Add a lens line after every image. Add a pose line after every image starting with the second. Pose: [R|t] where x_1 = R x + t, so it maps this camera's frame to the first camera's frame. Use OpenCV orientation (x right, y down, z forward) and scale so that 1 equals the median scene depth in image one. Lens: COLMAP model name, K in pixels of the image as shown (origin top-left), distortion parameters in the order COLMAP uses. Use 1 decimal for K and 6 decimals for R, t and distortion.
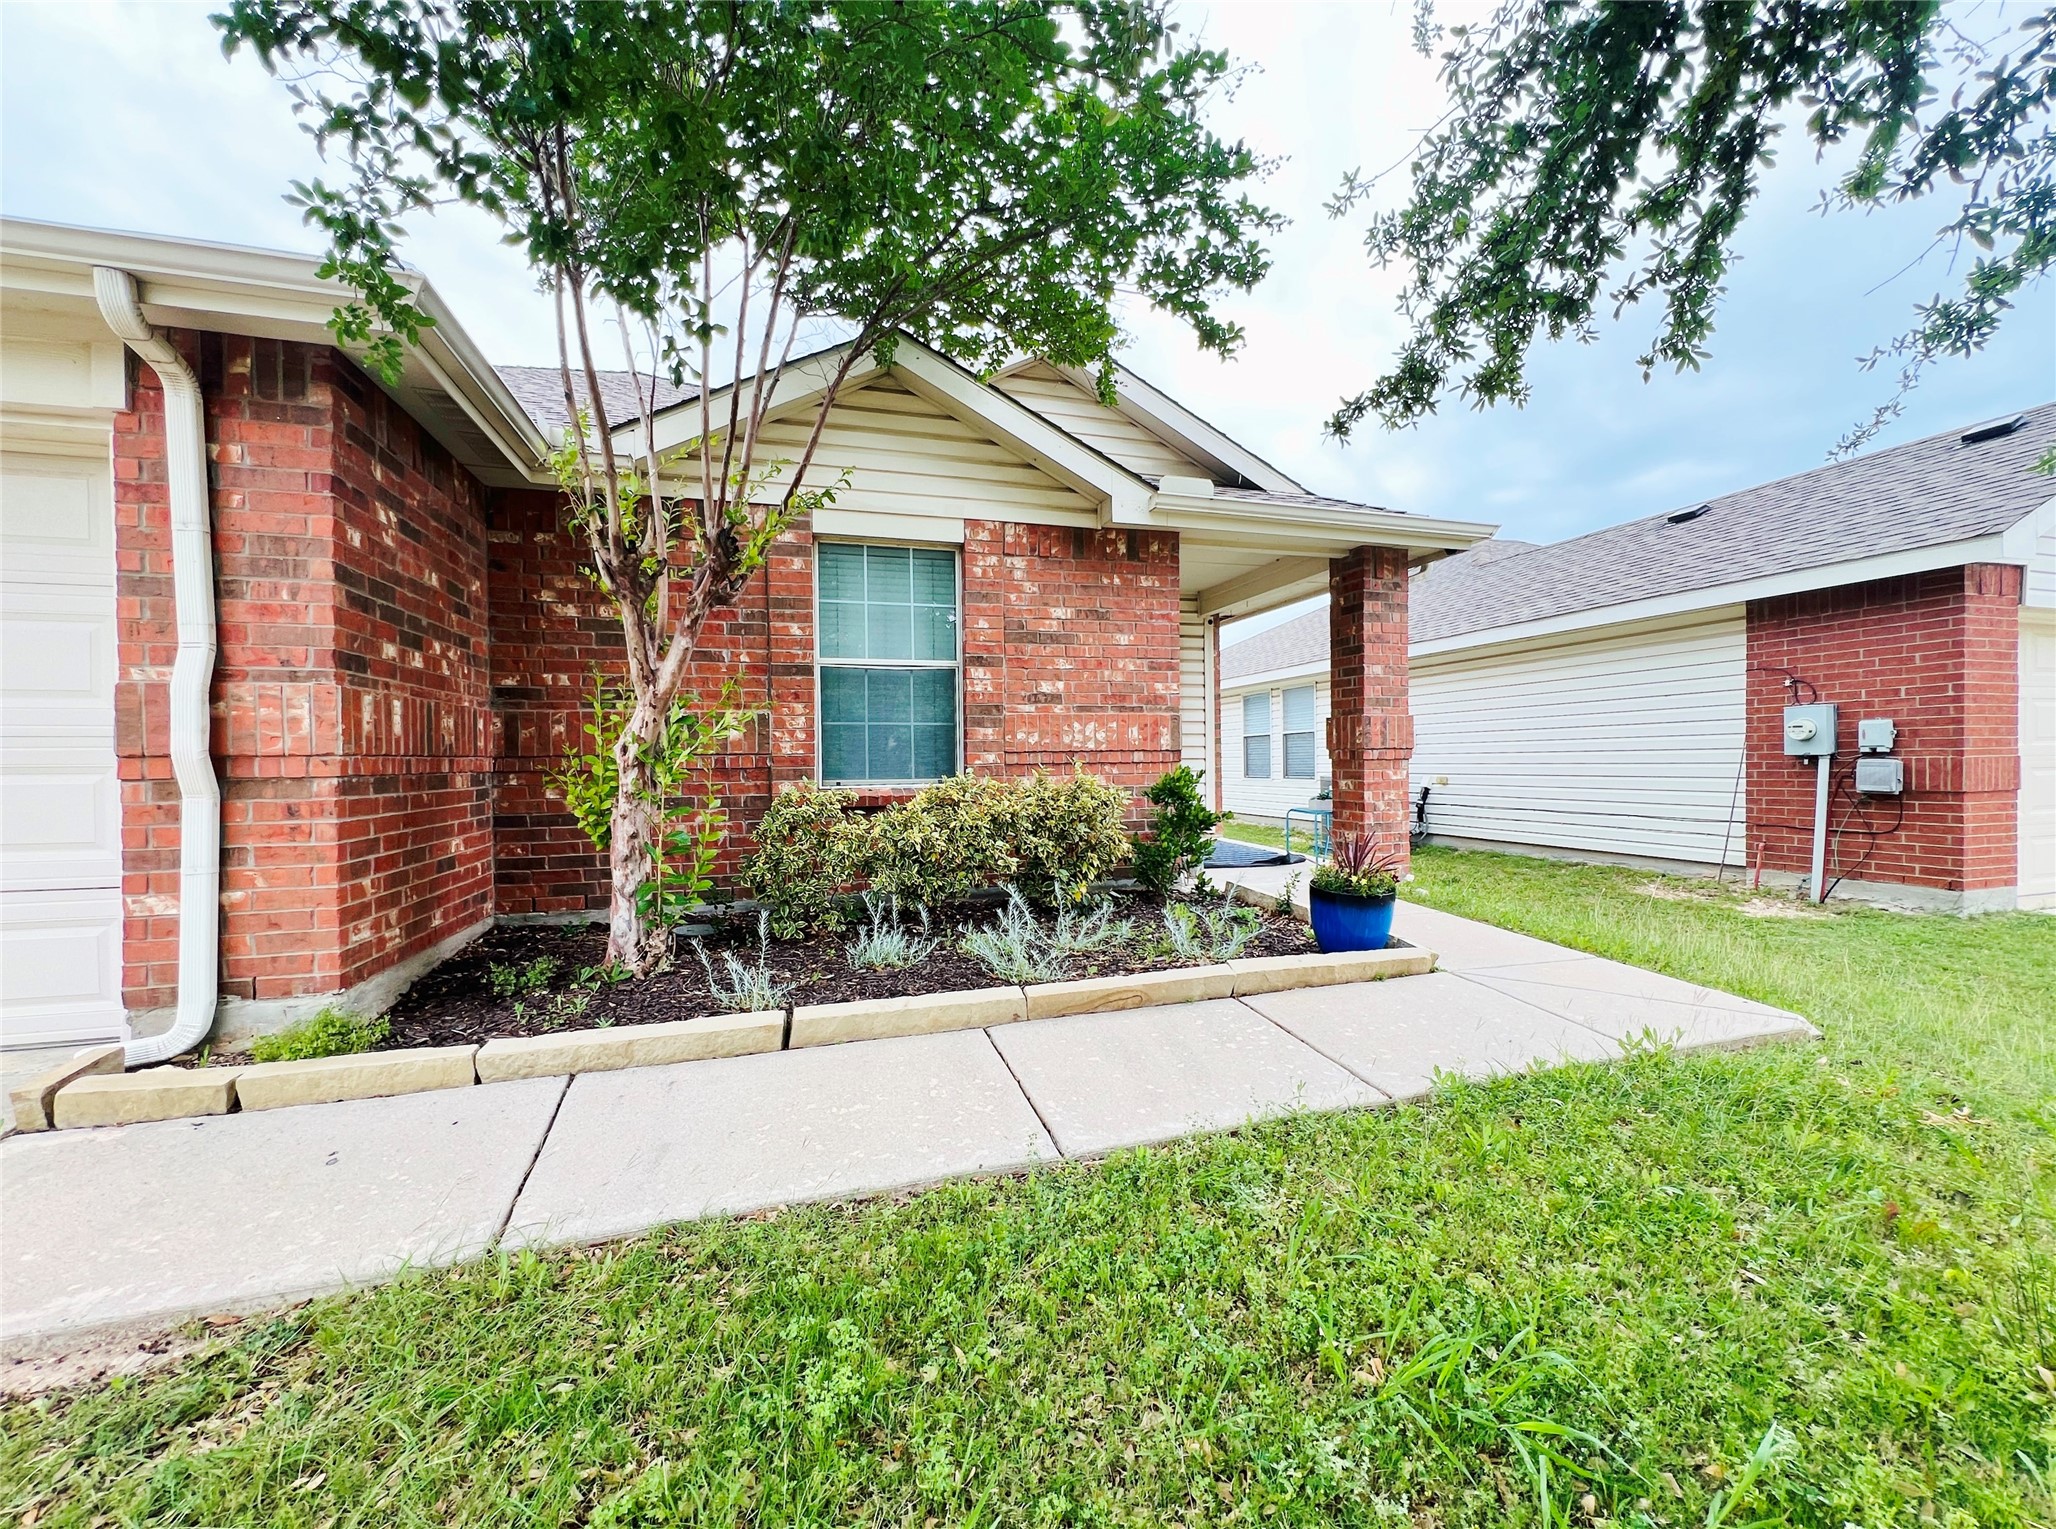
lens RADIAL K [[825.6, 0, 1027.9], [0, 825.6, 768.2], [0, 0, 1]] dist [-0.003223, 0.001313]
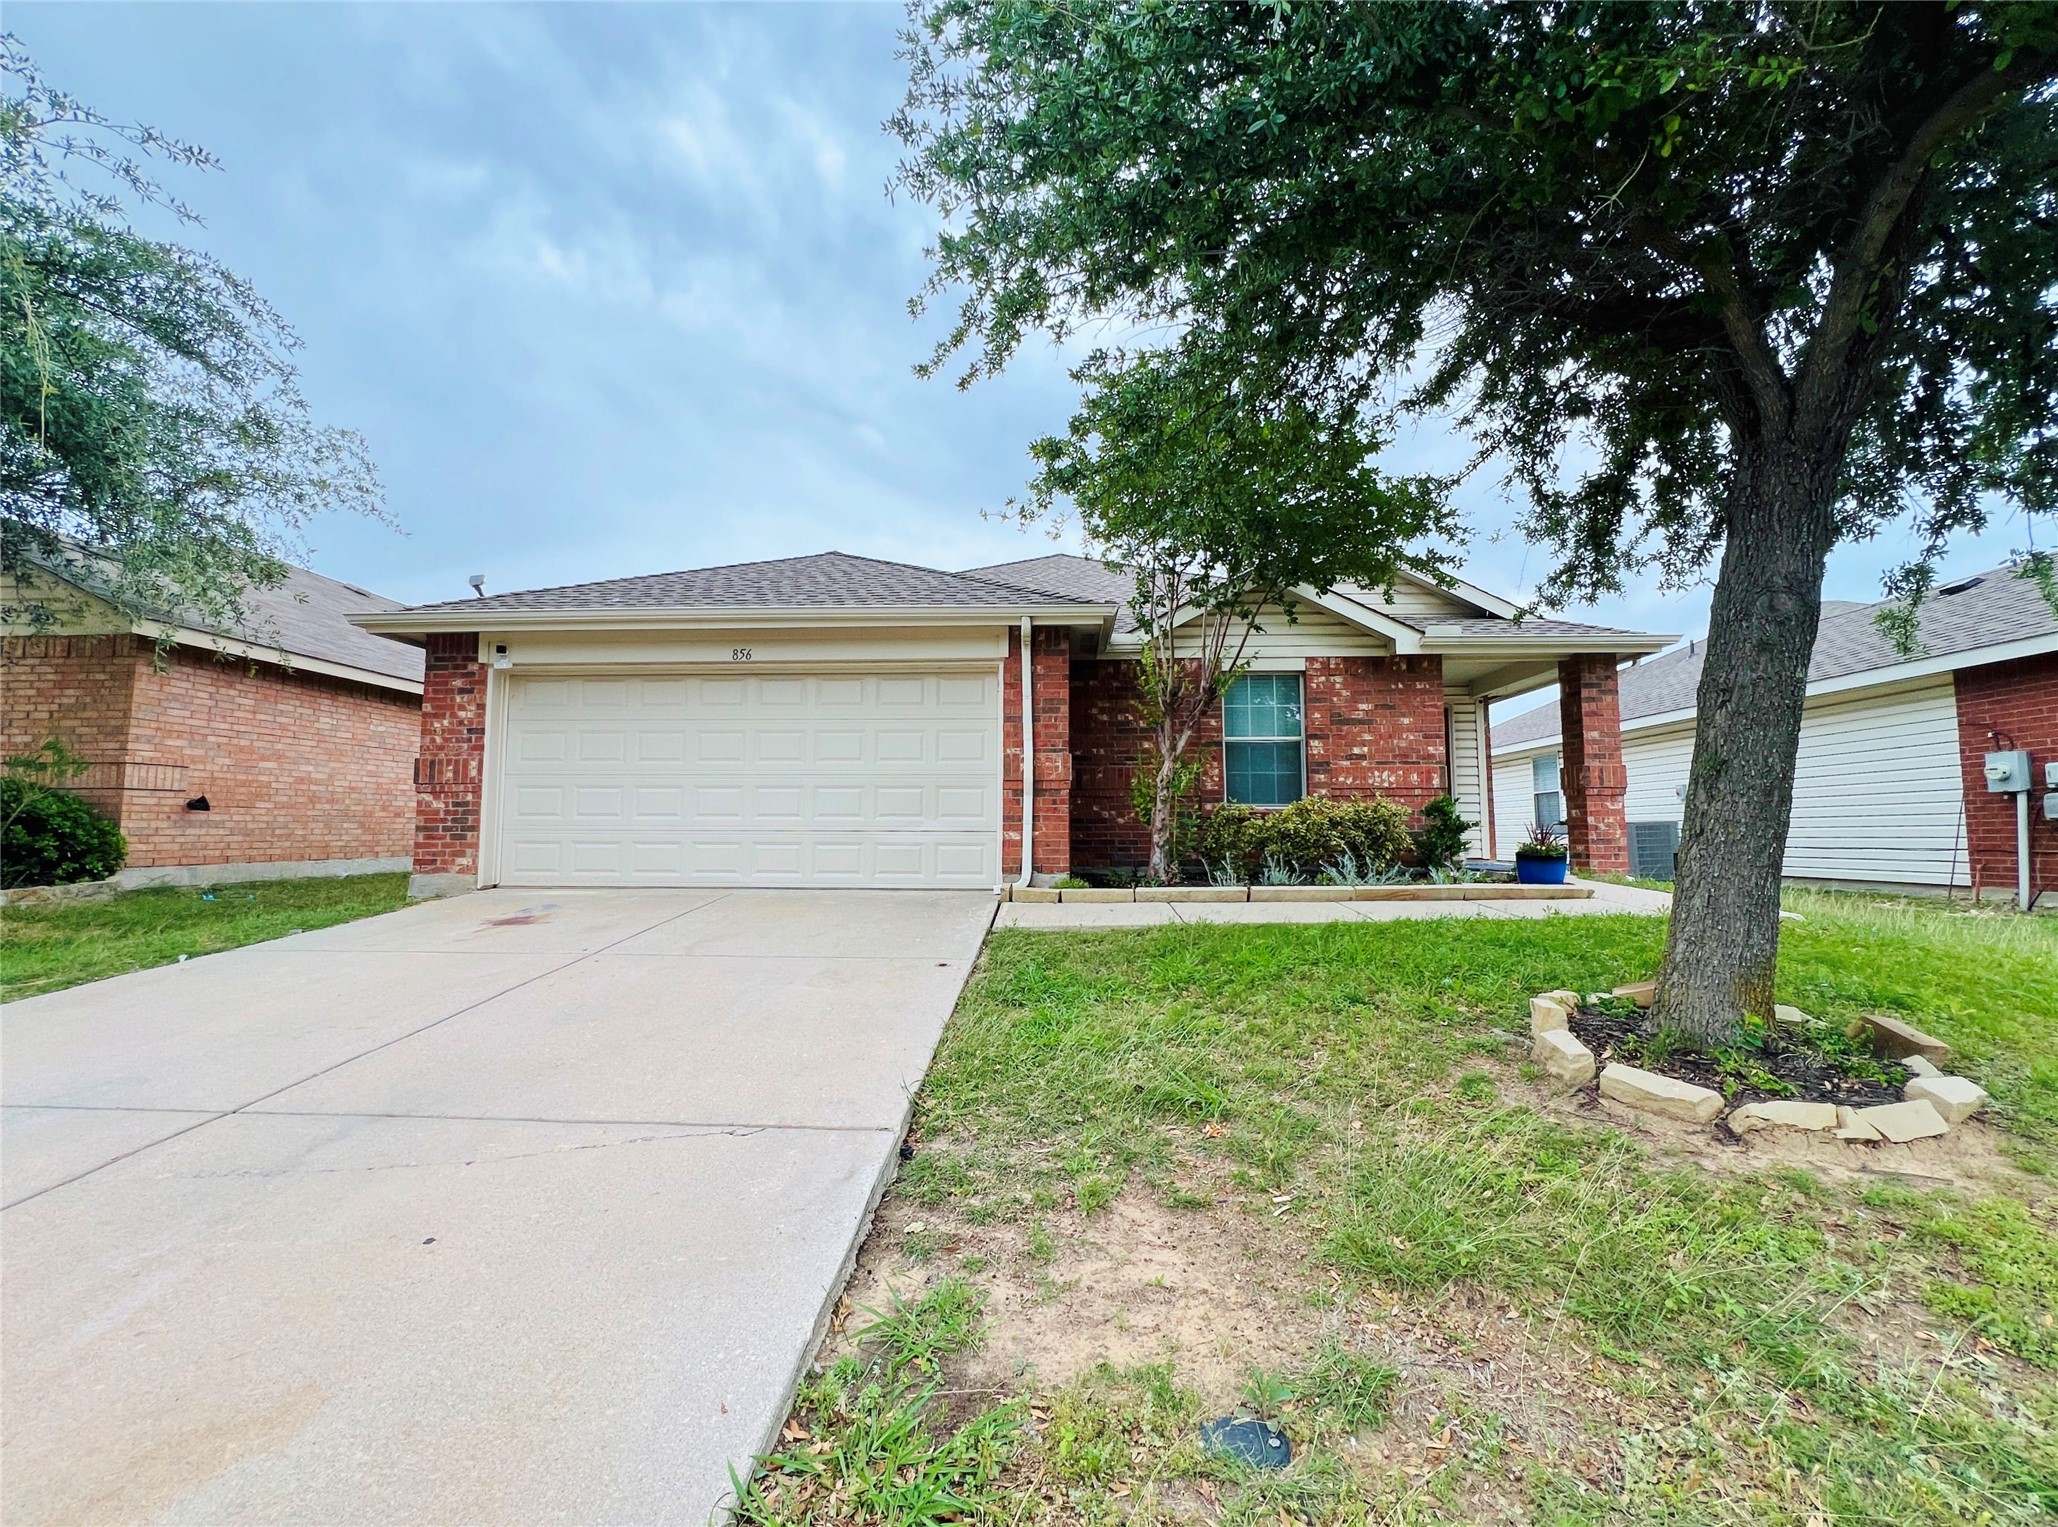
lens RADIAL K [[826.4, 0, 1032.7], [0, 826.4, 768.2], [0, 0, 1]] dist [-0.003223, 0.001313]
pose [[0.946212, -0.015207, -0.323190, -0.059591], [-0.013453, 0.996182, -0.086259, 0.093107], [0.323268, 0.085967, 0.942395, -0.812091]]
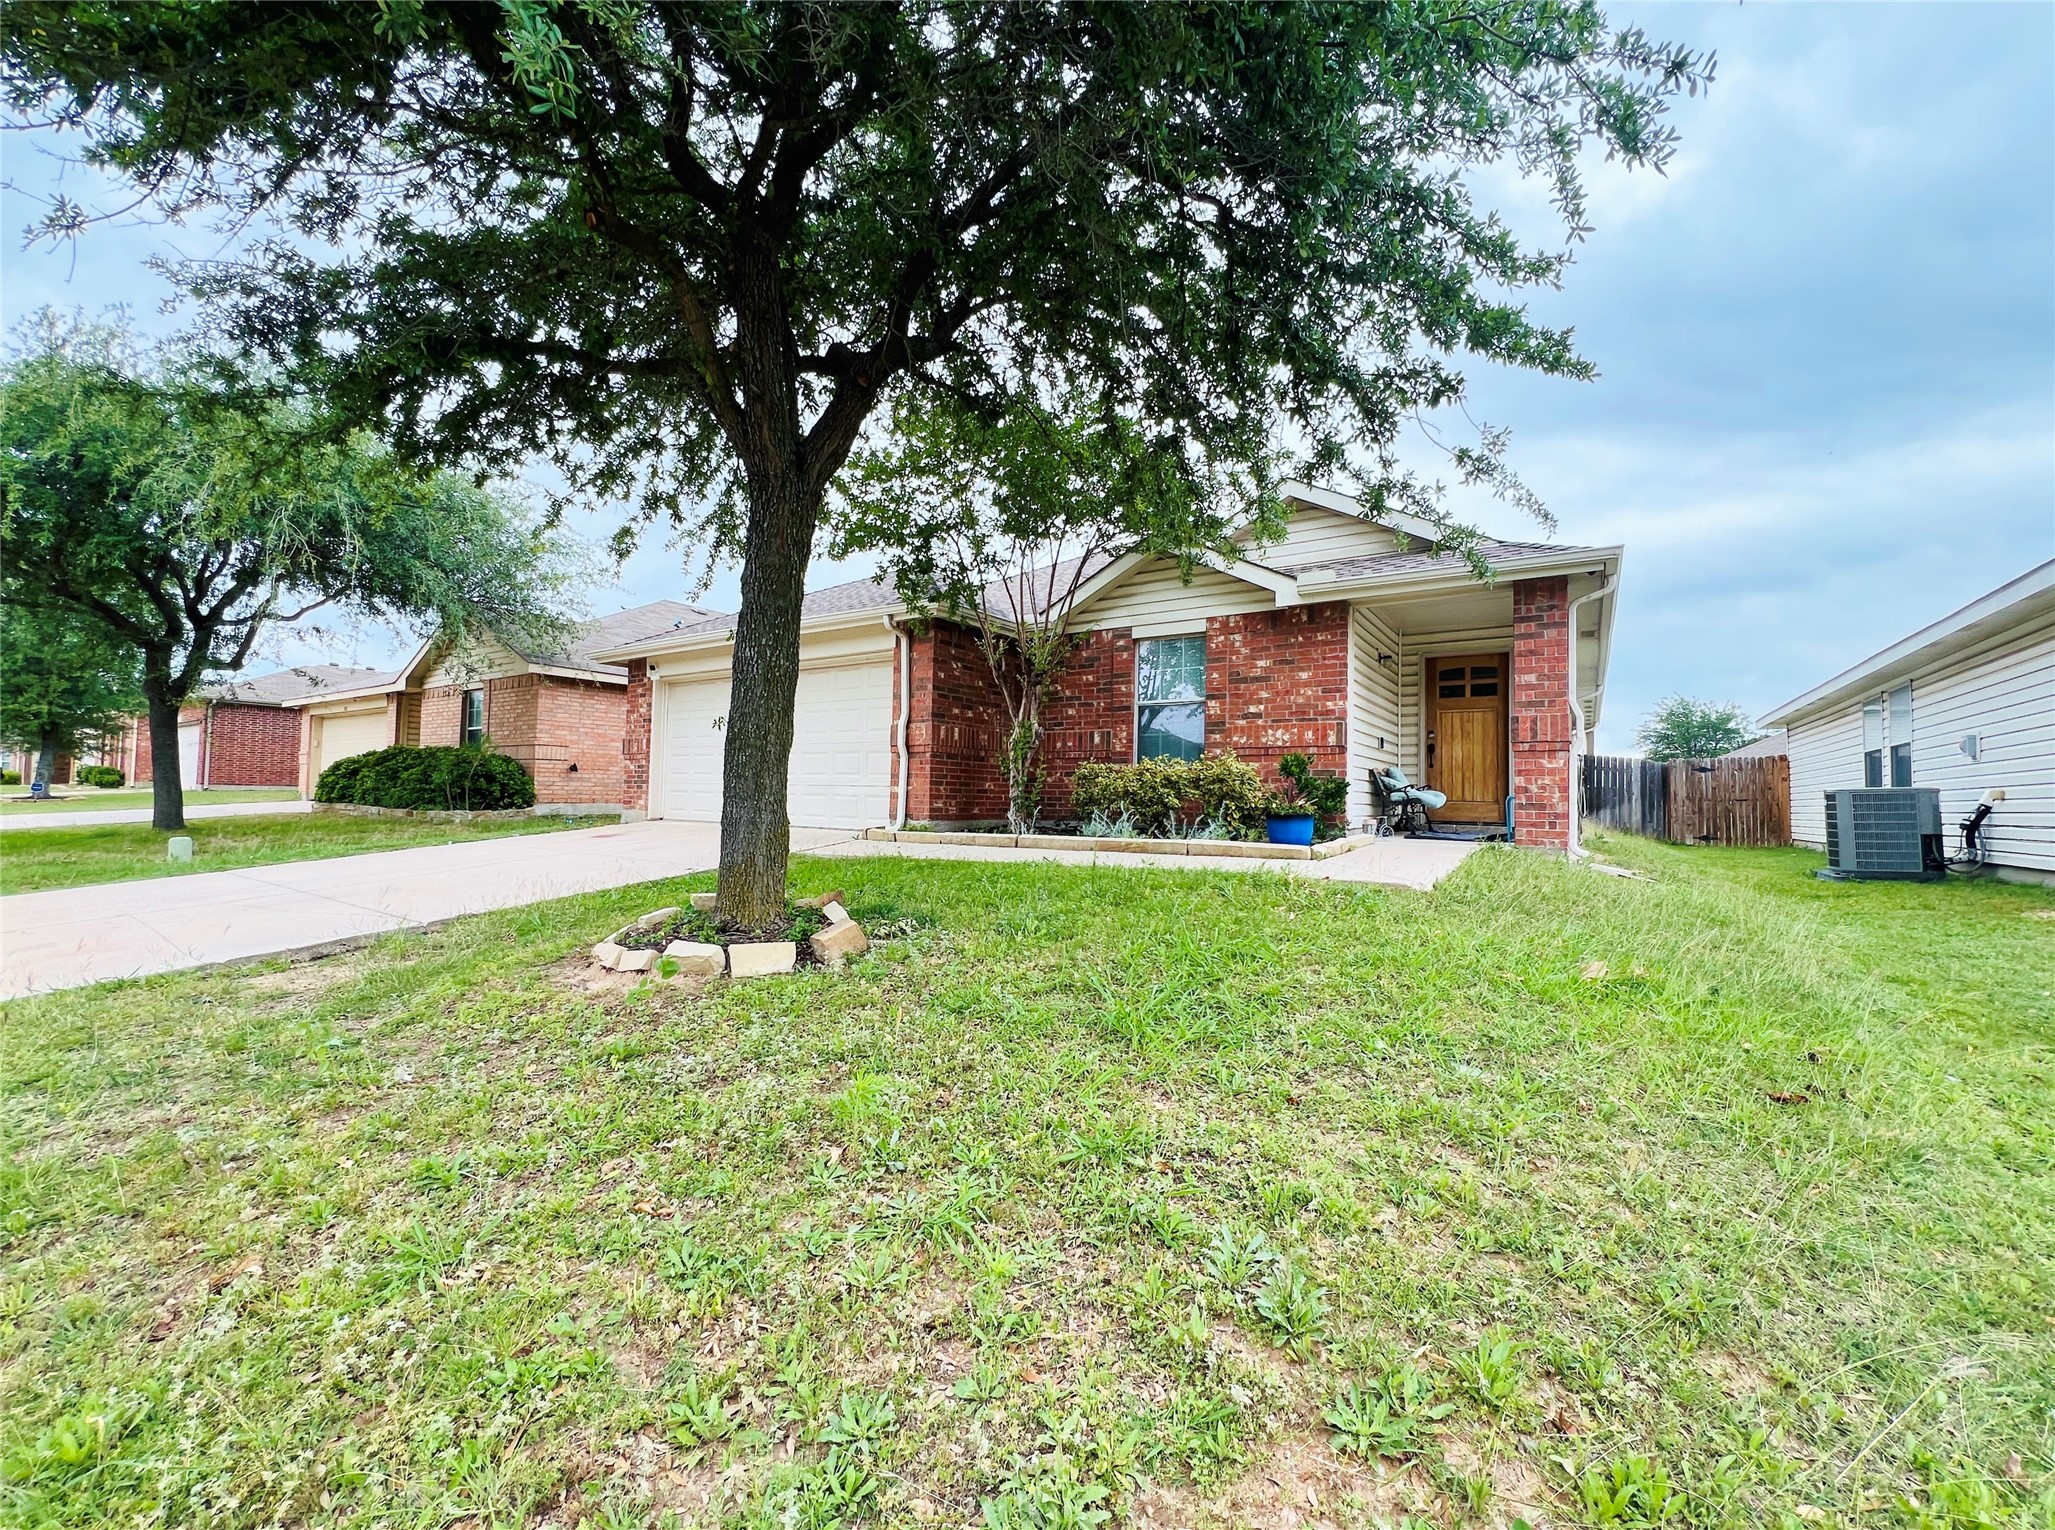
lens RADIAL K [[825.2, 0, 1034.8], [0, 825.2, 762.8], [0, 0, 1]] dist [-0.003223, 0.001313]
pose [[0.642390, -0.011344, -0.766294, 1.010040], [-0.033662, 0.998508, -0.043002, 0.095962], [0.765638, 0.053419, 0.641049, -0.395126]]
